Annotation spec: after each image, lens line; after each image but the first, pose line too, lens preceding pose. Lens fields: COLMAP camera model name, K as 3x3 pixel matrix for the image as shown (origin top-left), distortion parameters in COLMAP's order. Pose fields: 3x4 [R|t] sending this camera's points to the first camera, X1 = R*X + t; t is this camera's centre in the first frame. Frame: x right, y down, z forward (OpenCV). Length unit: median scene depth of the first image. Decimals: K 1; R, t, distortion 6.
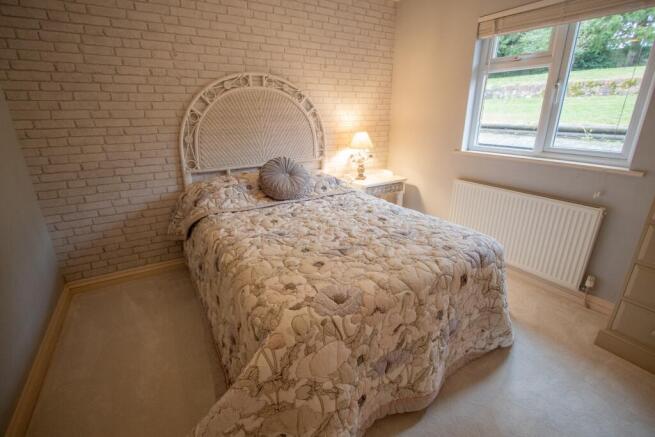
lens RADIAL K [[303.4, 0, 331.0], [0, 303.4, 218.4], [0, 0, 1]] dist [-0.035839, 0.000076]
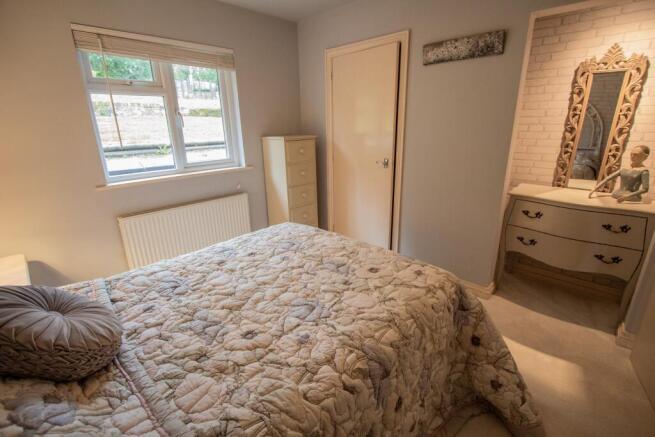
lens RADIAL K [[303.4, 0, 331.0], [0, 303.4, 218.4], [0, 0, 1]] dist [-0.035839, 0.000076]
pose [[-0.262459, -0.282376, 0.922702, -0.662923], [0.335984, 0.869645, 0.361708, -0.321383], [-0.904561, 0.404947, -0.133372, 0.818190]]
